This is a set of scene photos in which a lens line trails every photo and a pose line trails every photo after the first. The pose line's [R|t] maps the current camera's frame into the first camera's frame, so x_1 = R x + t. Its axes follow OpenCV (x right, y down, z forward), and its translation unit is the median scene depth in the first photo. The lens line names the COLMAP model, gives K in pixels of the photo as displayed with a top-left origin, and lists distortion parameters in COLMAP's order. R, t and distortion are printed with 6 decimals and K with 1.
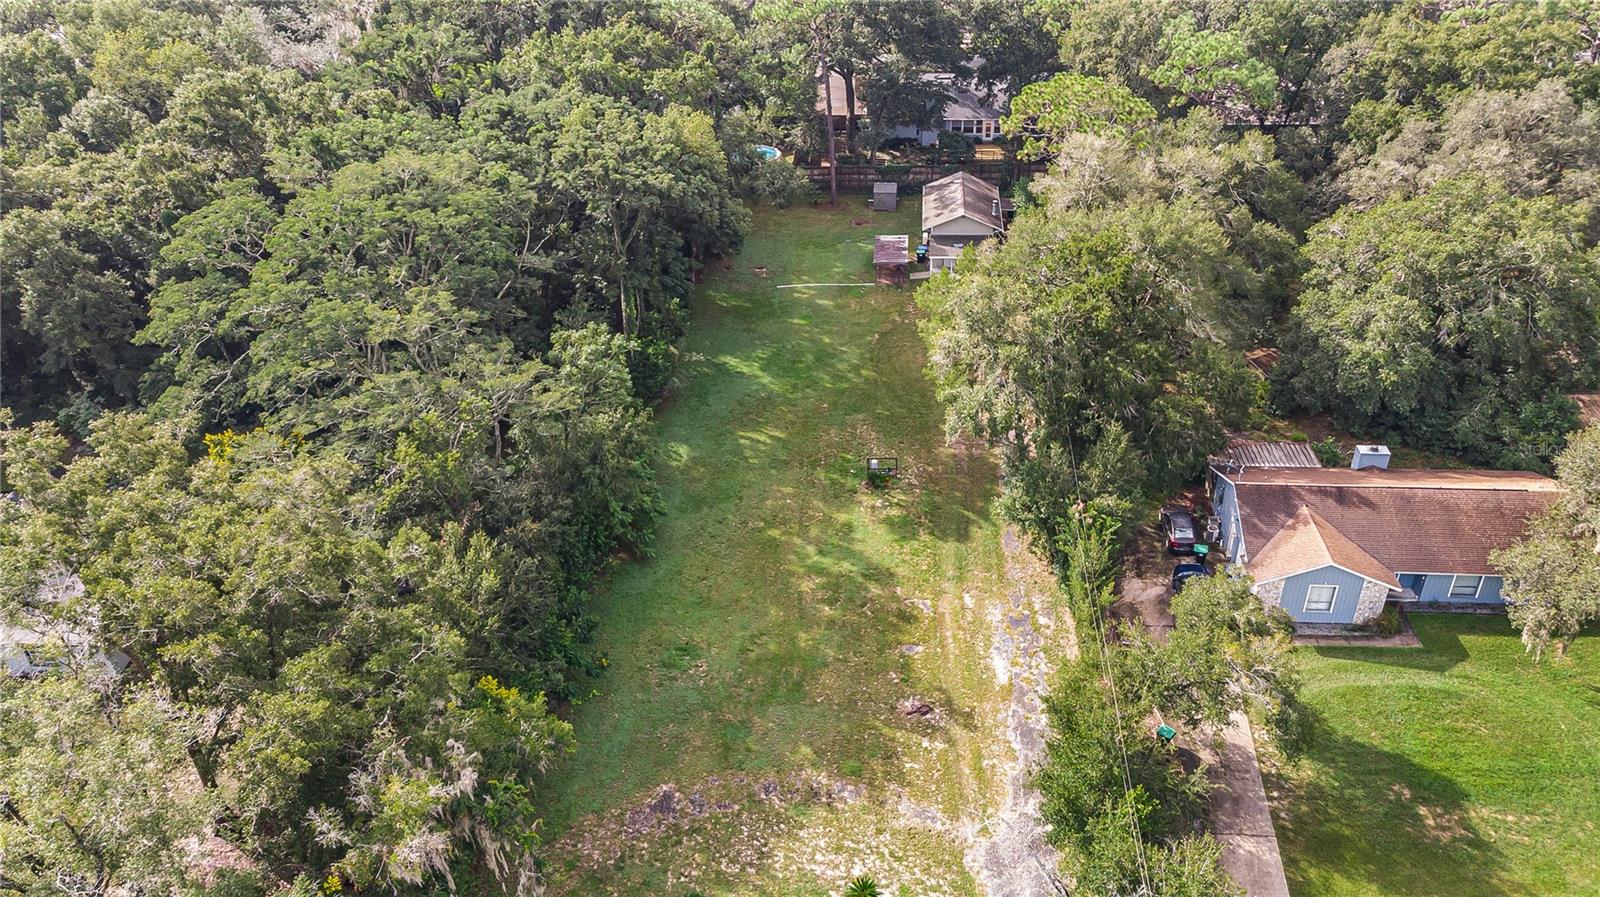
lens RADIAL K [[1187.1, 0, 800.3], [0, 1187.1, 449.1], [0, 0, 1]] dist [0.004054, 0.051067]
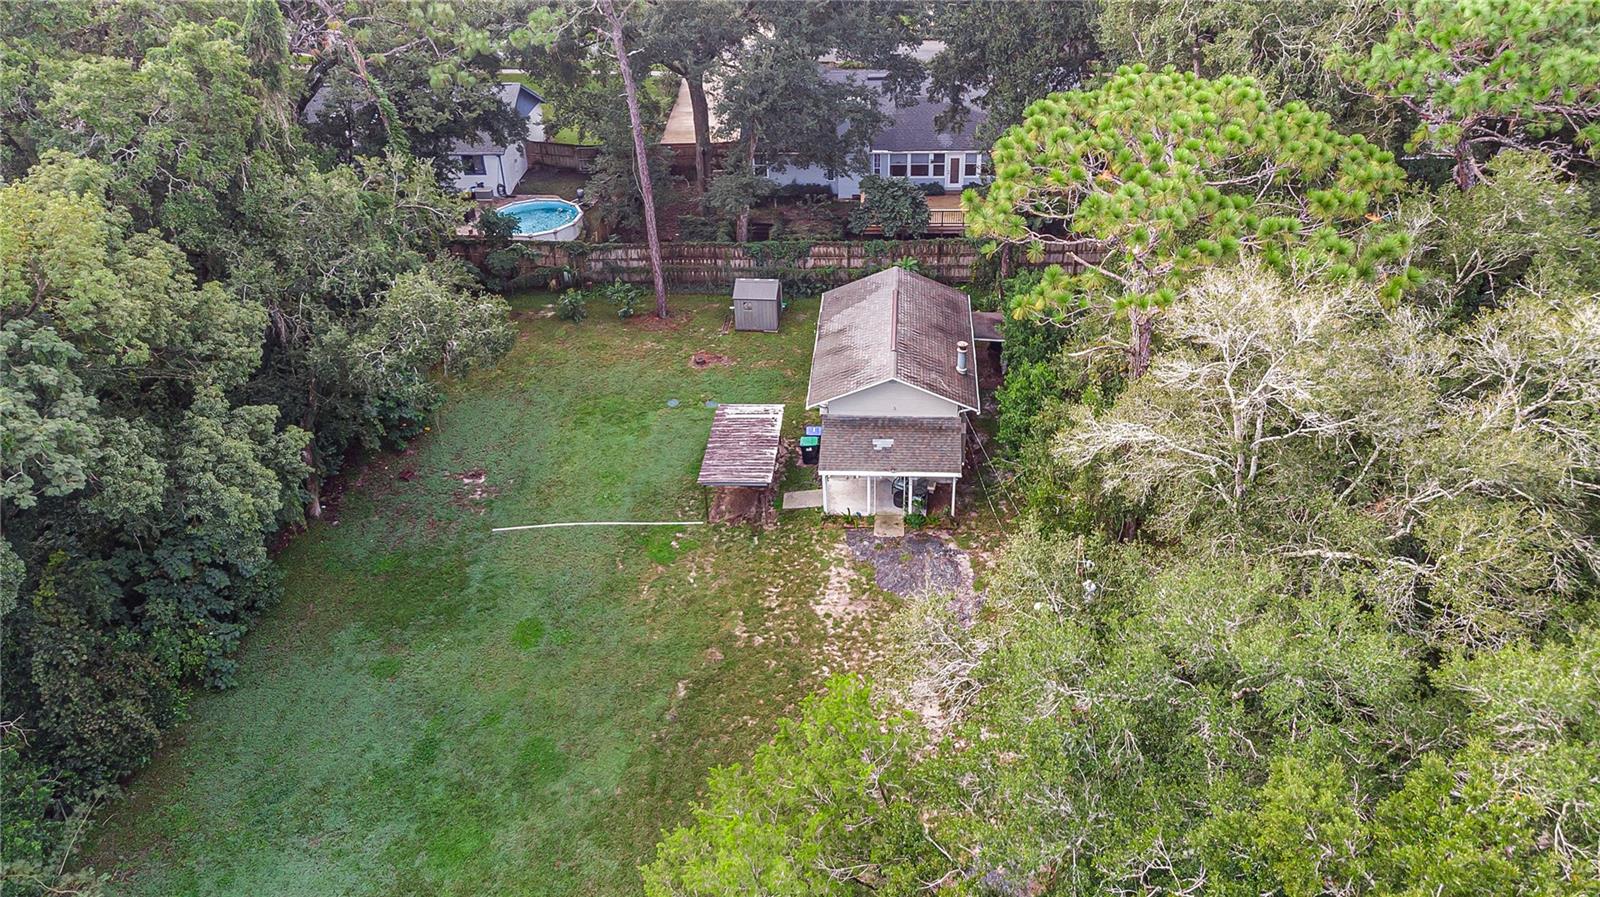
lens RADIAL K [[1187.1, 0, 803.1], [0, 1187.1, 442.7], [0, 0, 1]] dist [0.004054, 0.051067]
pose [[0.999906, -0.007451, 0.011530, 0.133212], [0.007488, 0.999967, -0.003166, -0.233923], [-0.011506, 0.003252, 0.999929, 0.742557]]
